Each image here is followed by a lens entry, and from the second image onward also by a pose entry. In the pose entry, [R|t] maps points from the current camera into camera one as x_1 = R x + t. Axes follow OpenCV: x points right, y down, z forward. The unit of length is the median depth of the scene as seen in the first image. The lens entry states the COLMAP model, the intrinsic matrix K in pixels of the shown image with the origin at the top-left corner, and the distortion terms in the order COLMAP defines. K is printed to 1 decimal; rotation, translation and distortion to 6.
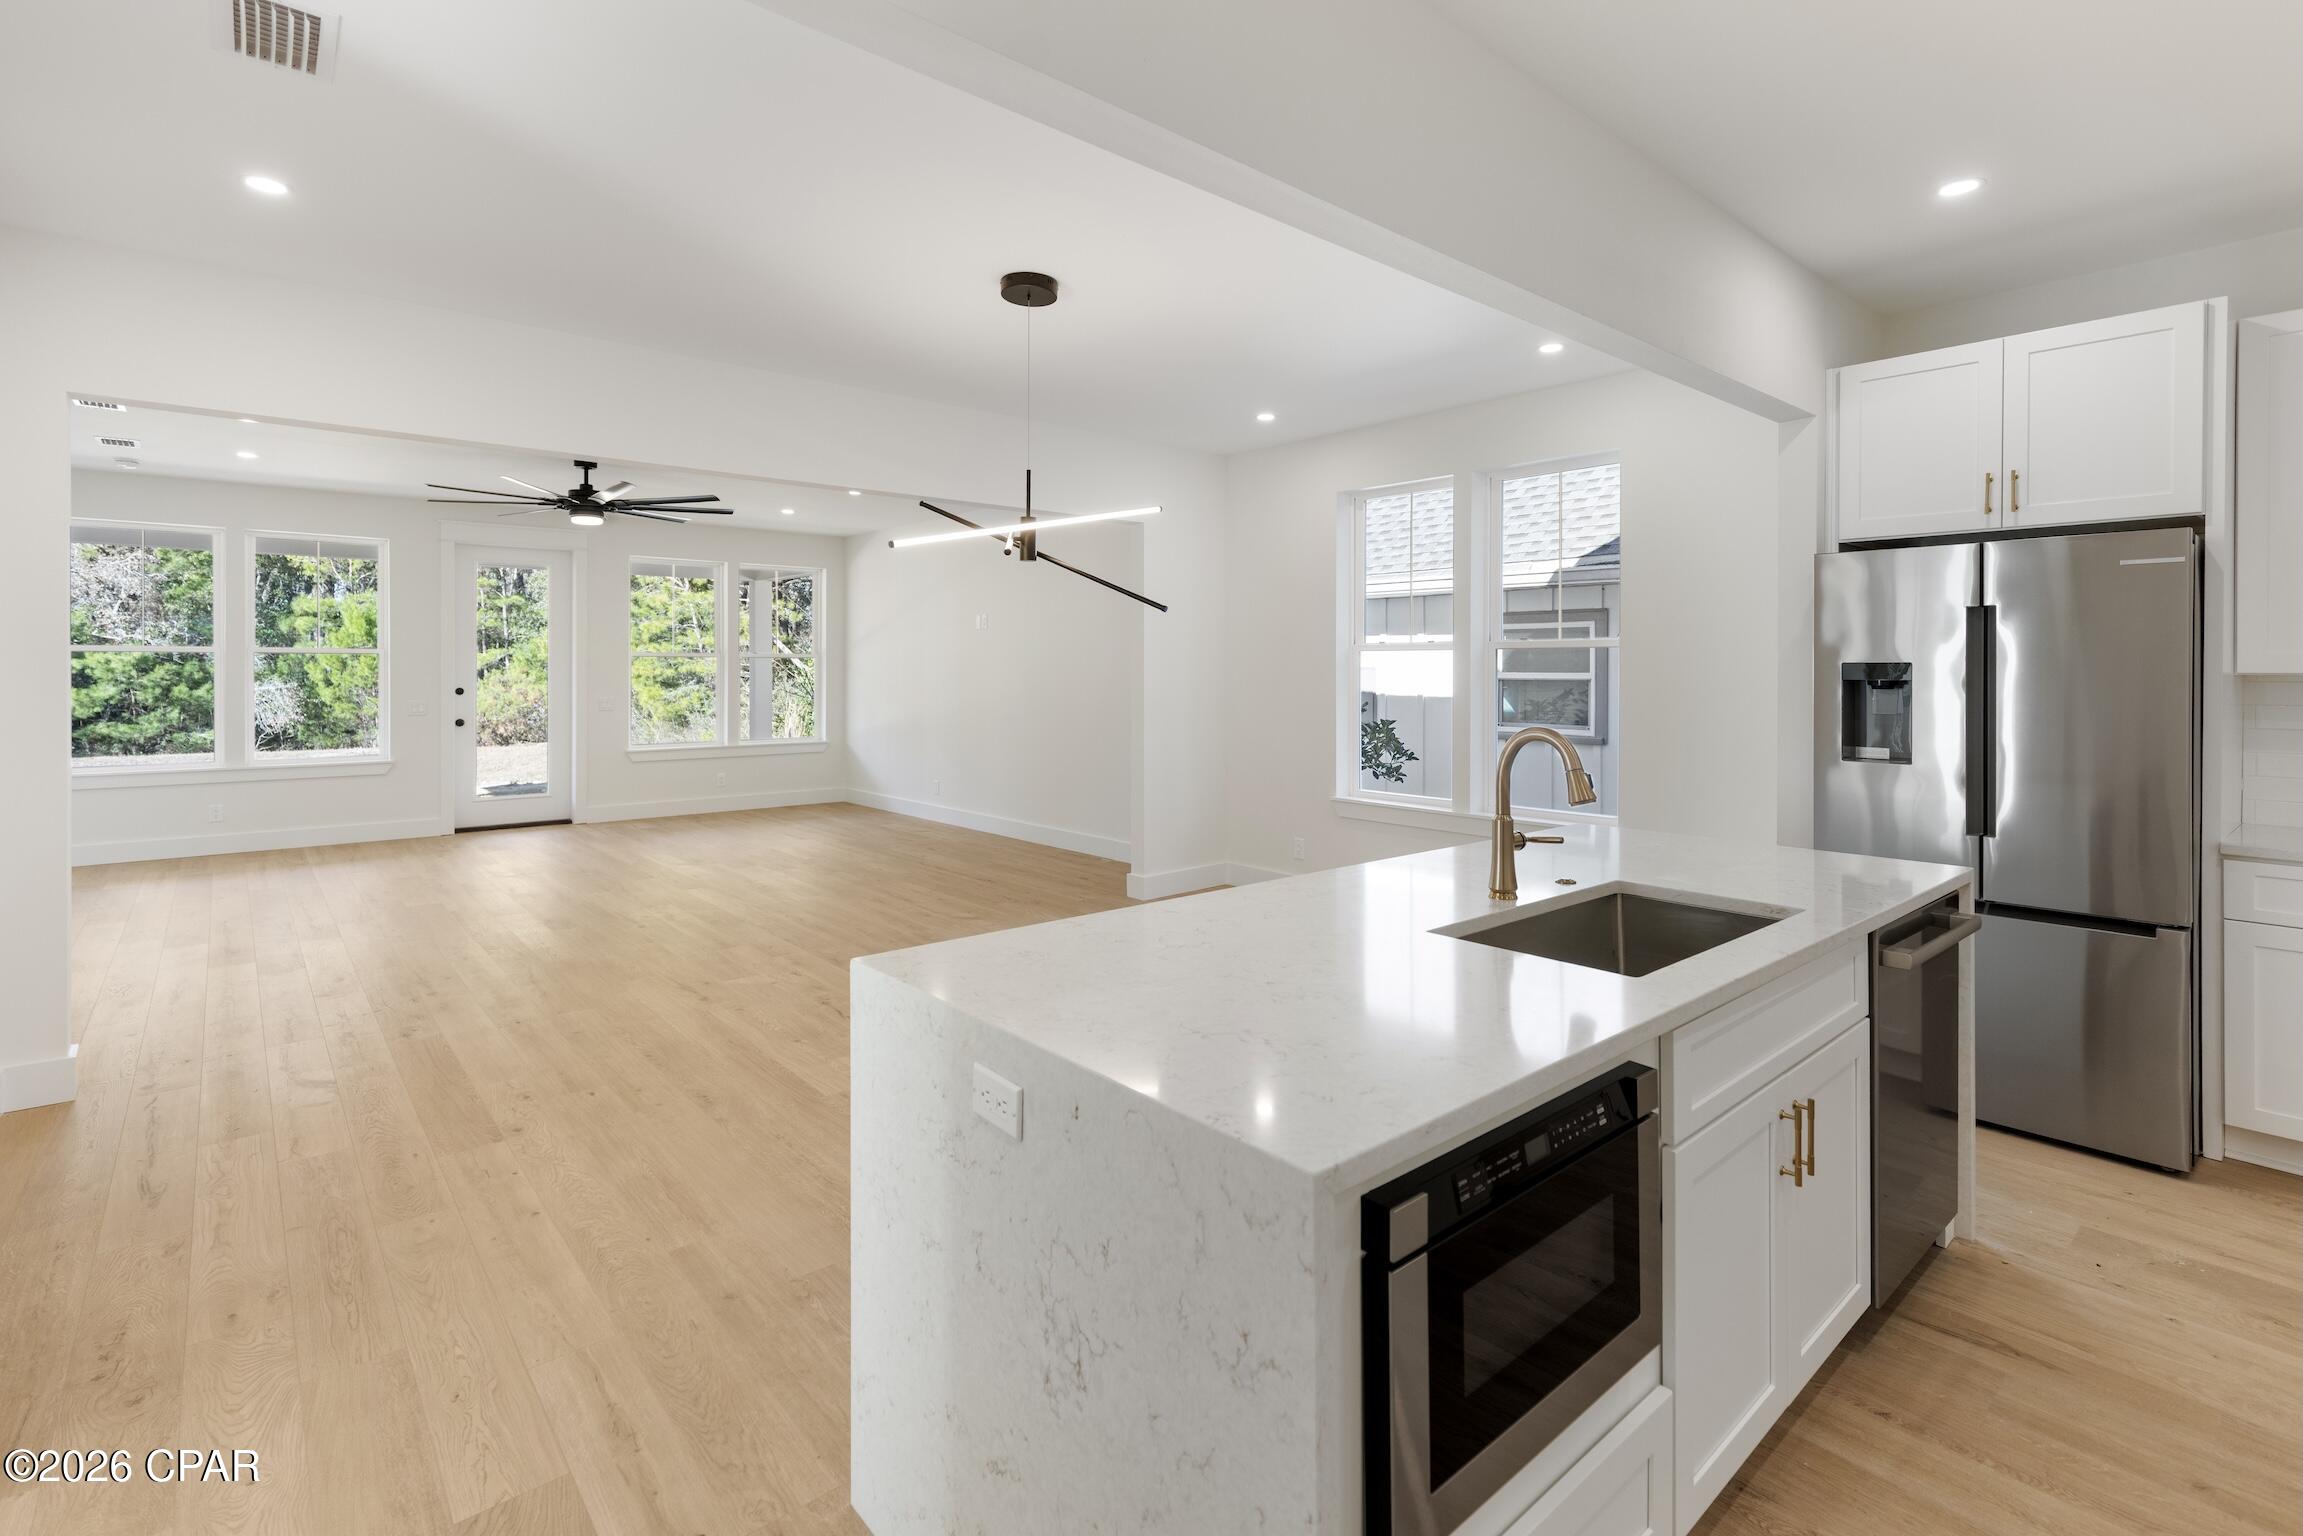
lens RADIAL K [[1067.8, 0, 1166.4], [0, 1067.8, 670.3], [0, 0, 1]] dist [0.009465, -0.000728]
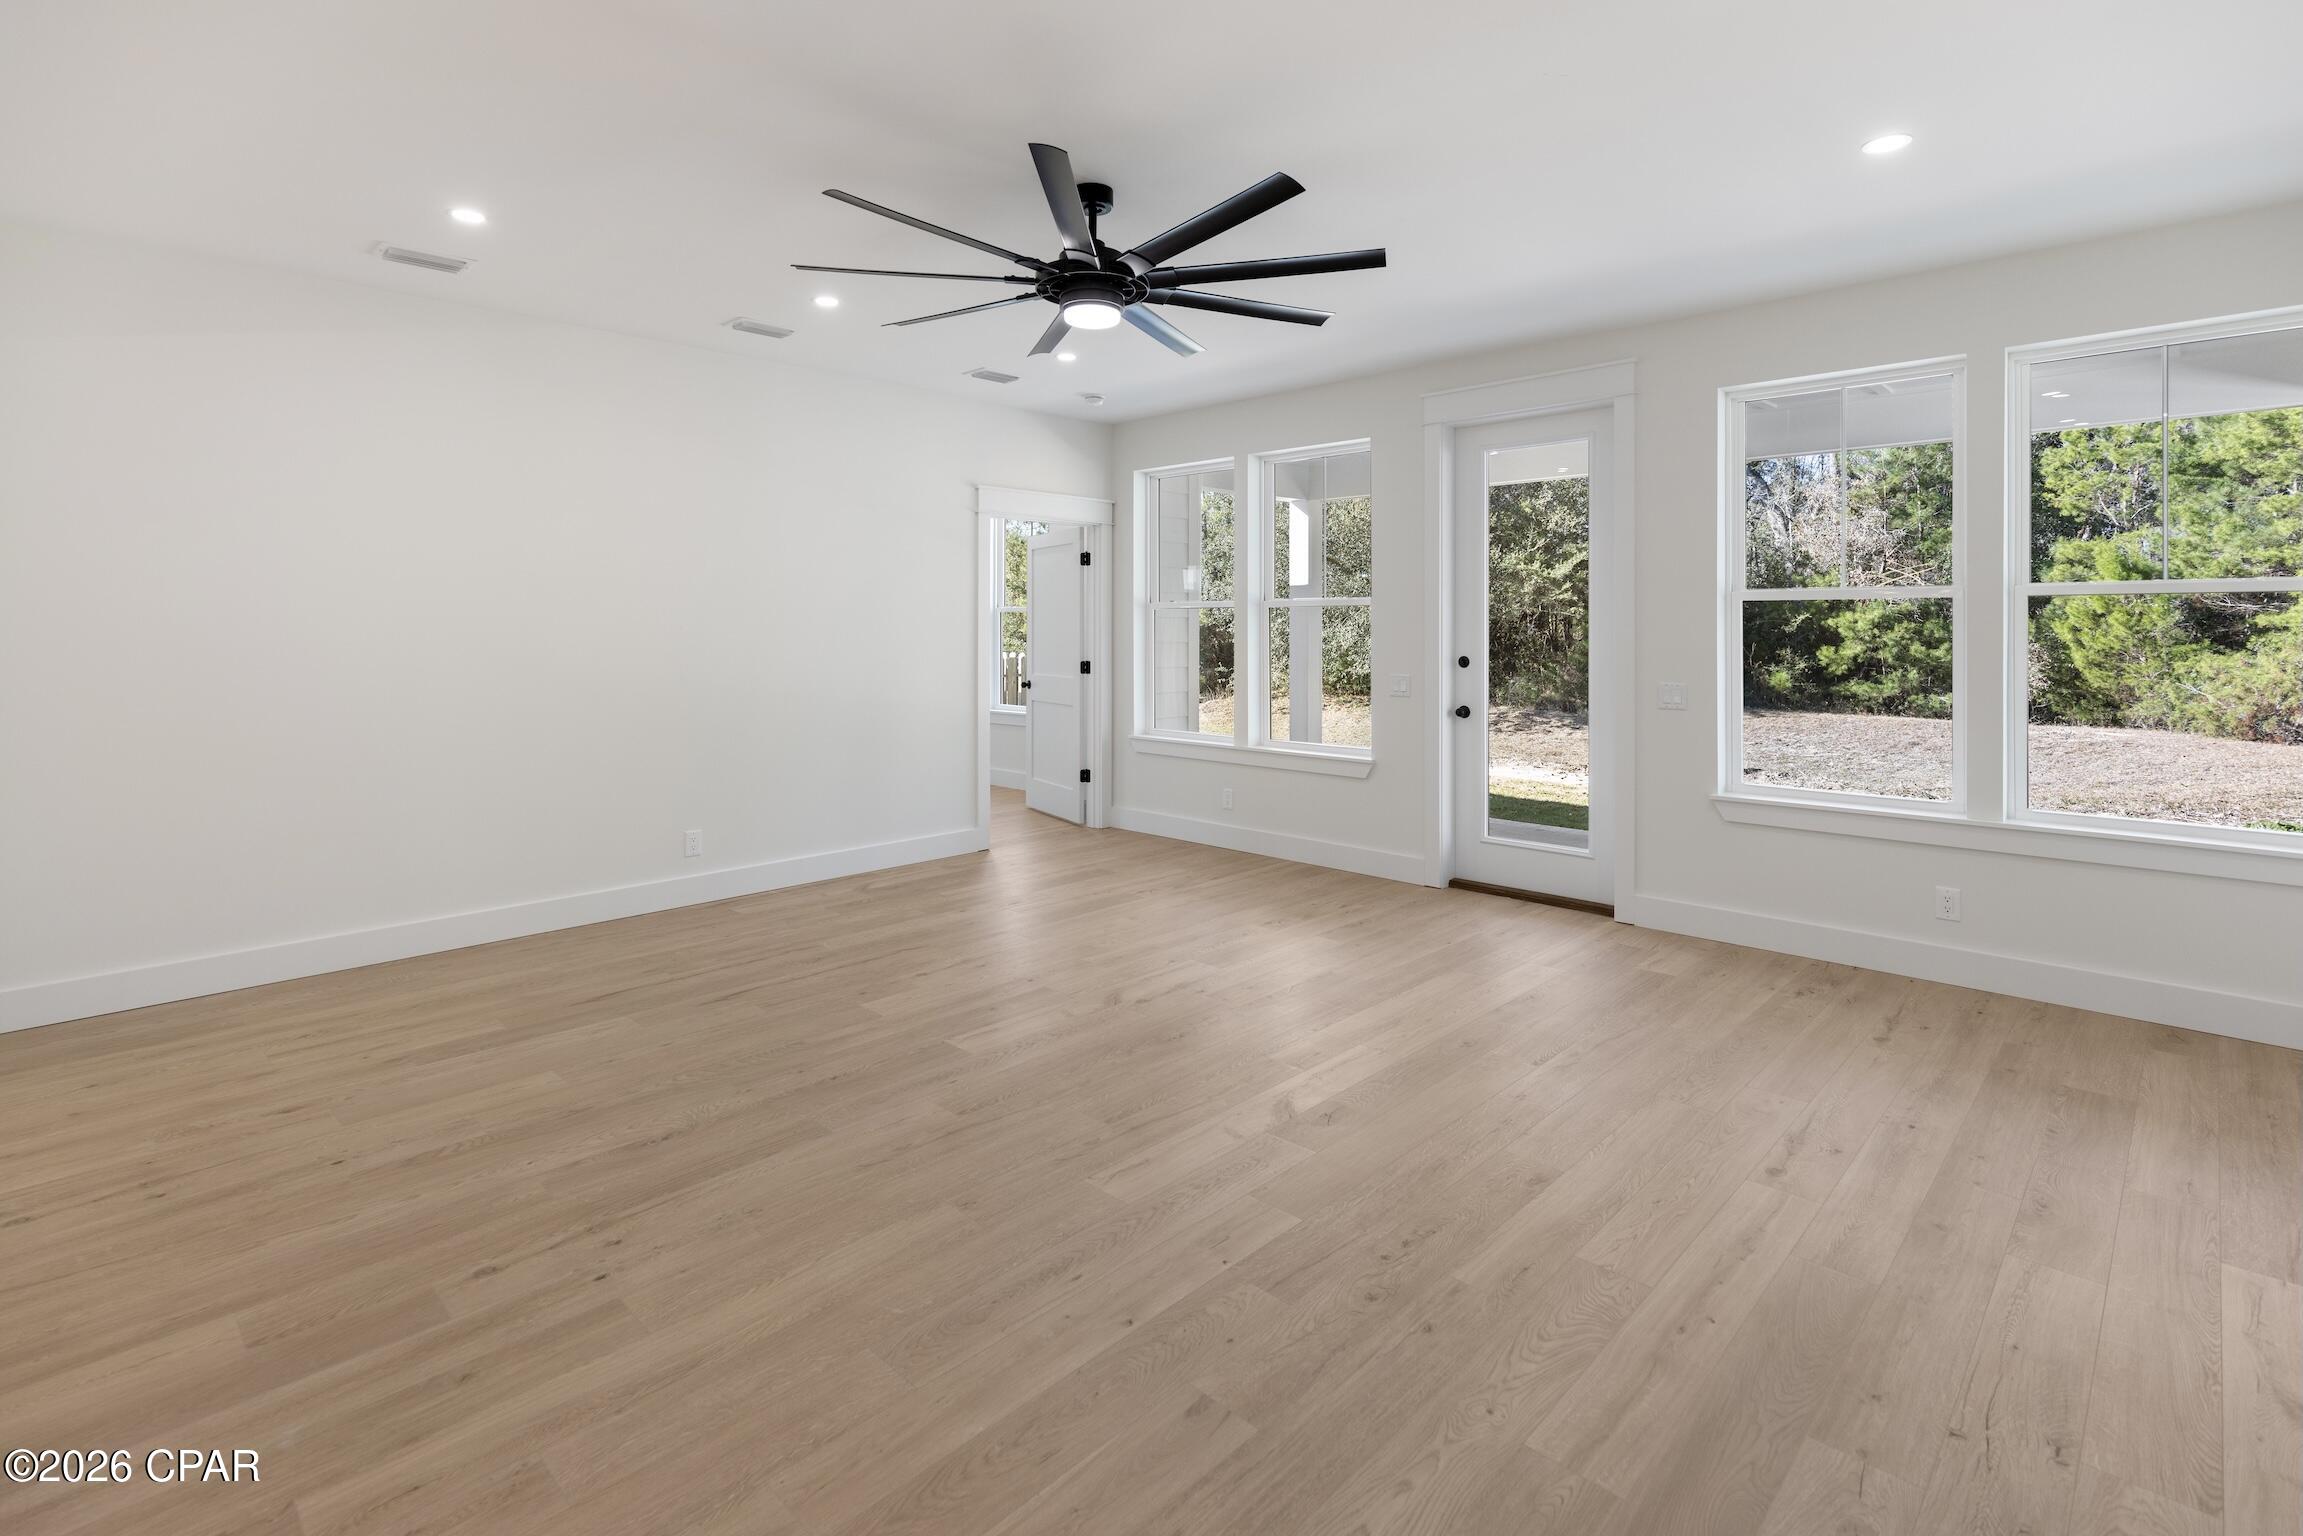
lens RADIAL K [[1081.1, 0, 1166.7], [0, 1081.1, 630.0], [0, 0, 1]] dist [0.005180, -0.000127]
pose [[0.080809, 0.000419, -0.996730, -0.053685], [0.000436, 1.000000, 0.000456, 0.001136], [0.996729, -0.000471, 0.080809, 0.899255]]
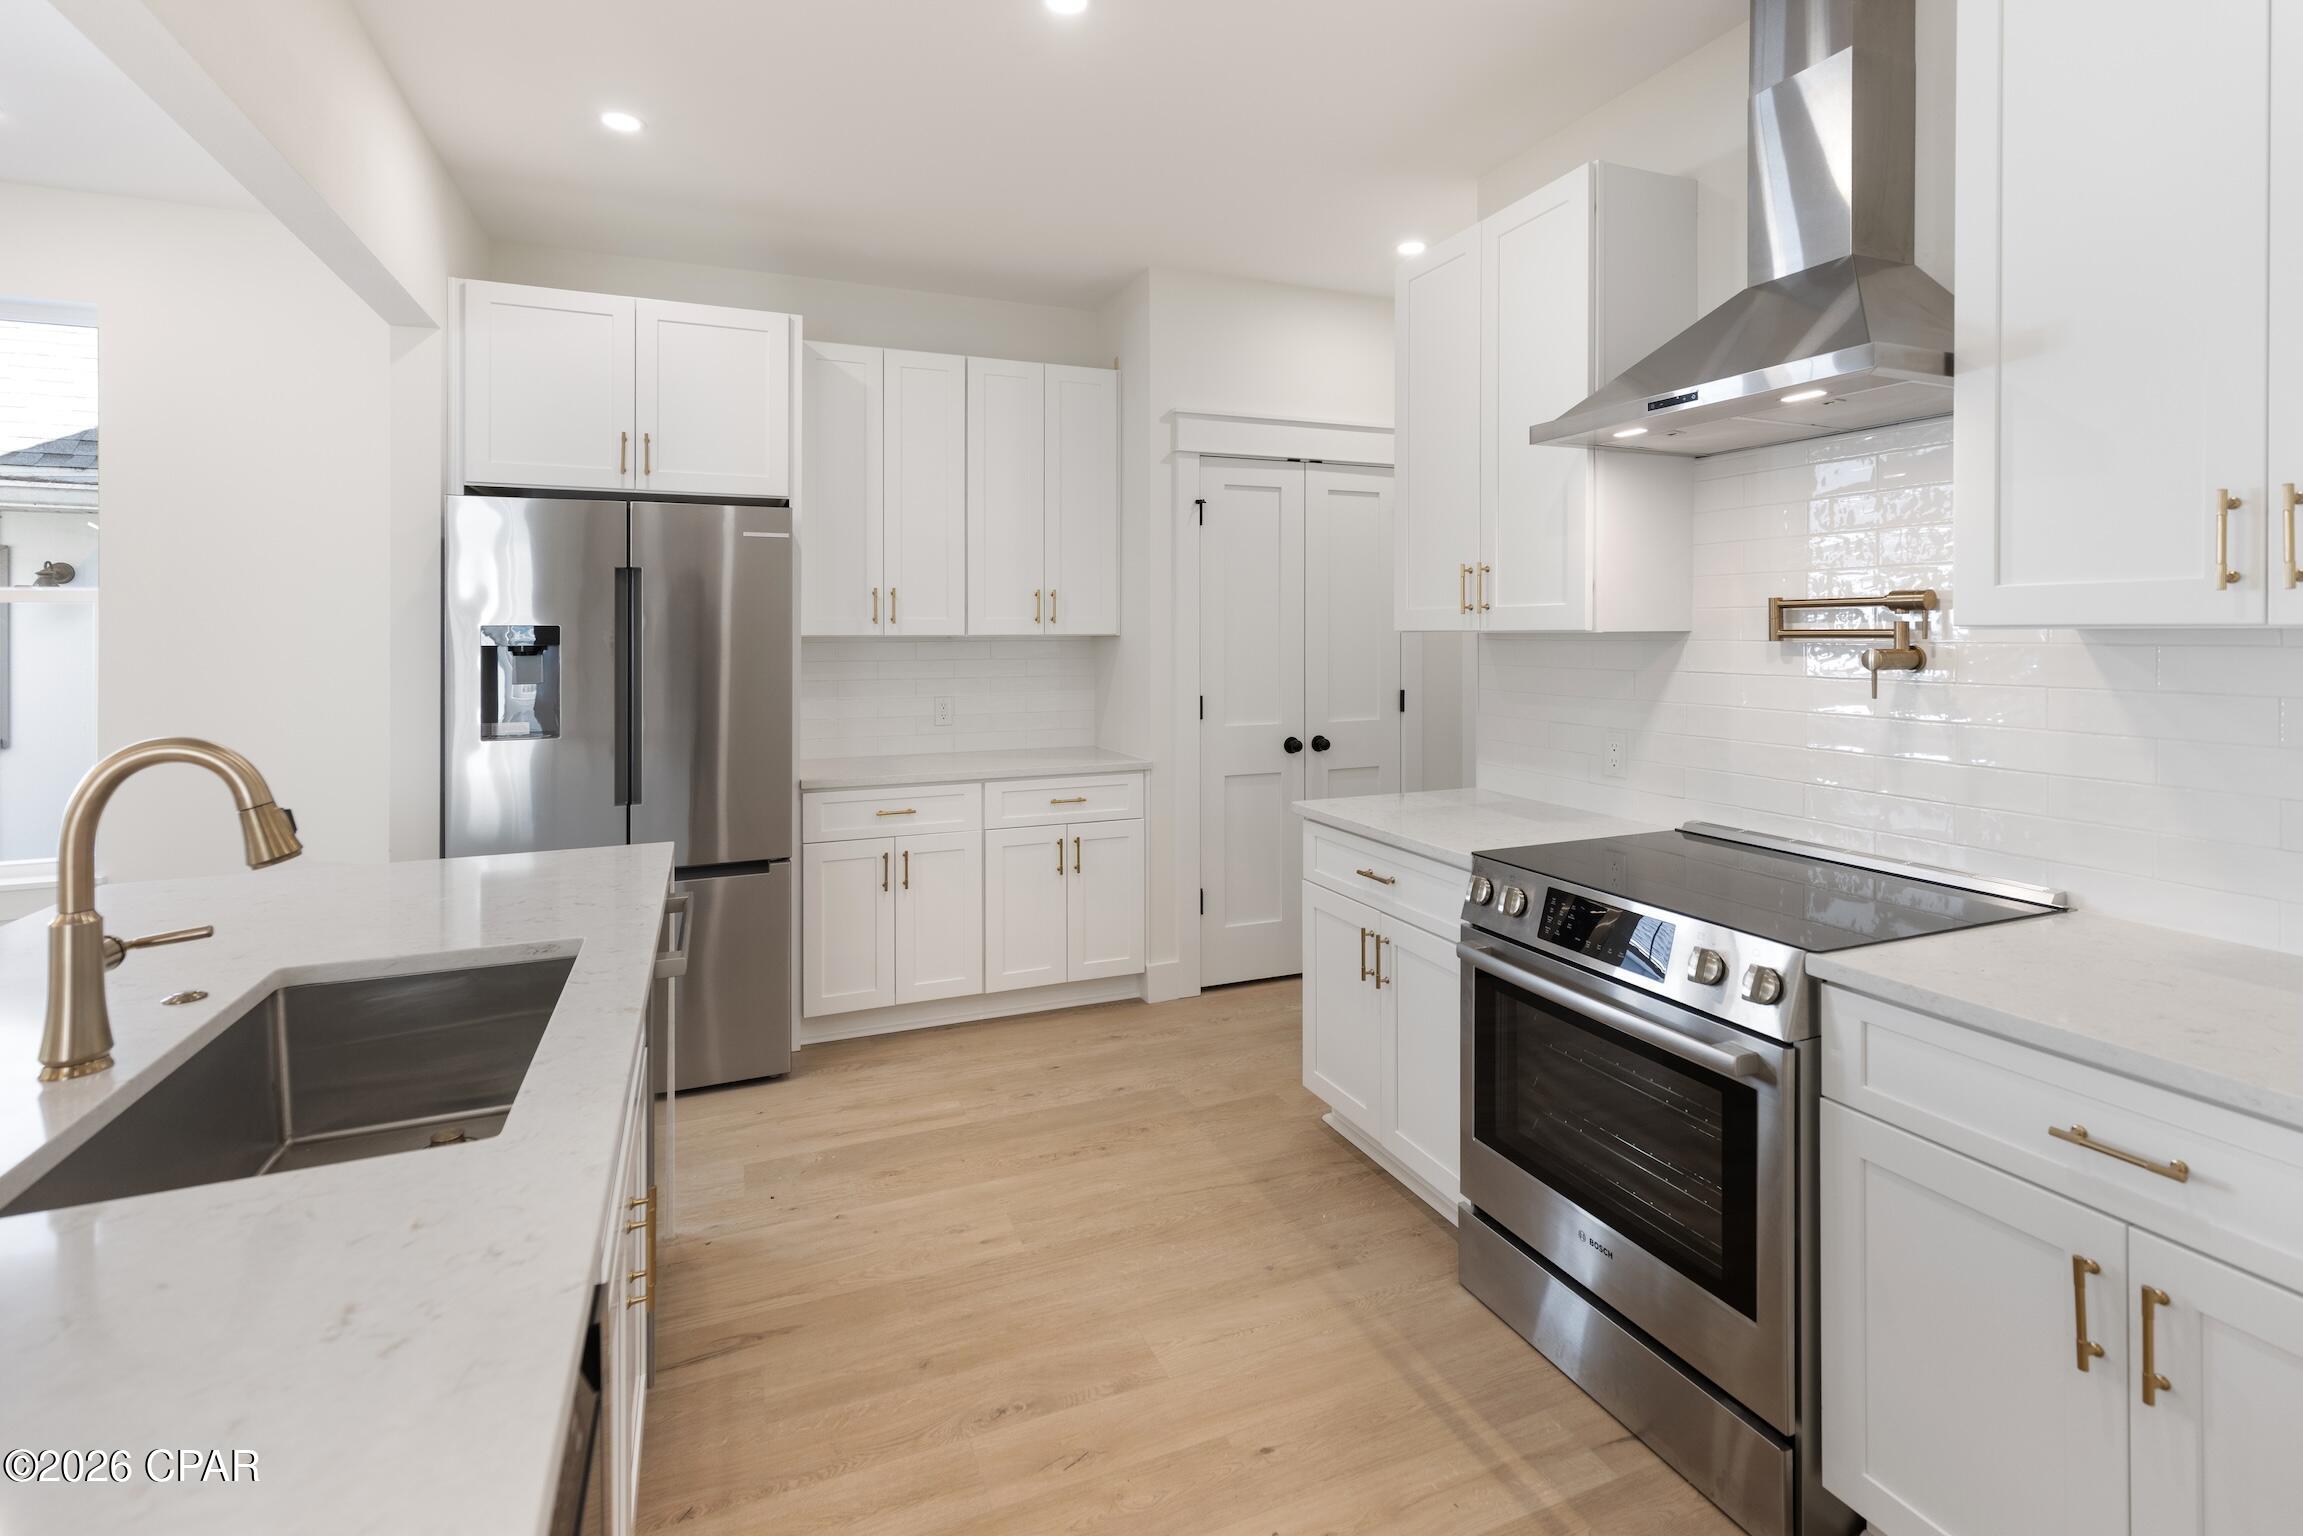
lens RADIAL K [[1081.1, 0, 1166.7], [0, 1081.1, 630.0], [0, 0, 1]] dist [0.005180, -0.000127]
pose [[0.317094, -0.000382, 0.948394, -0.005144], [0.006682, 0.999976, -0.001832, 0.000741], [-0.948371, 0.006918, 0.317088, 0.094967]]
